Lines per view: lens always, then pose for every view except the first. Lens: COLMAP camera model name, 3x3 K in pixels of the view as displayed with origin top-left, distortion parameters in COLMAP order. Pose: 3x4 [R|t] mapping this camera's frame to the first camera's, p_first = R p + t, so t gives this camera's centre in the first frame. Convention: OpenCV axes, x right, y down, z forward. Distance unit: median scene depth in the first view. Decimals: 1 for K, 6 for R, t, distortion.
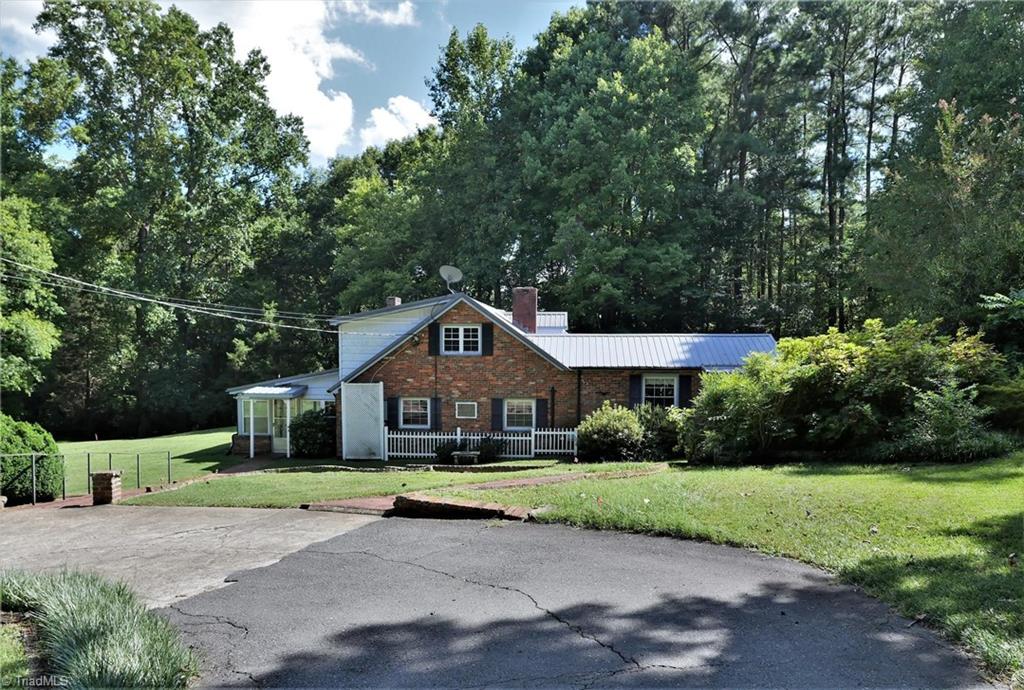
lens RADIAL K [[685.5, 0, 512.0], [0, 685.5, 345.0], [0, 0, 1]] dist [-0.001747, 0.000240]
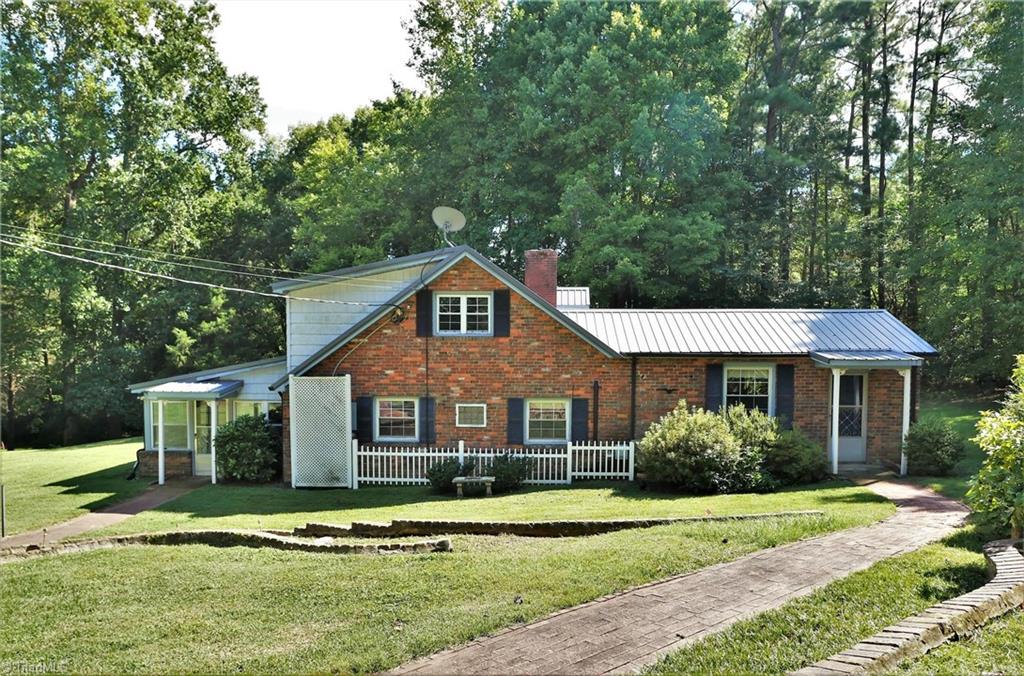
lens RADIAL K [[721.3, 0, 512.0], [0, 721.3, 338.0], [0, 0, 1]] dist [0.002373, -0.000743]
pose [[0.999436, 0.000763, 0.033582, -0.046173], [-0.000582, 0.999985, -0.005378, 0.019172], [-0.033586, 0.005356, 0.999421, 0.247330]]
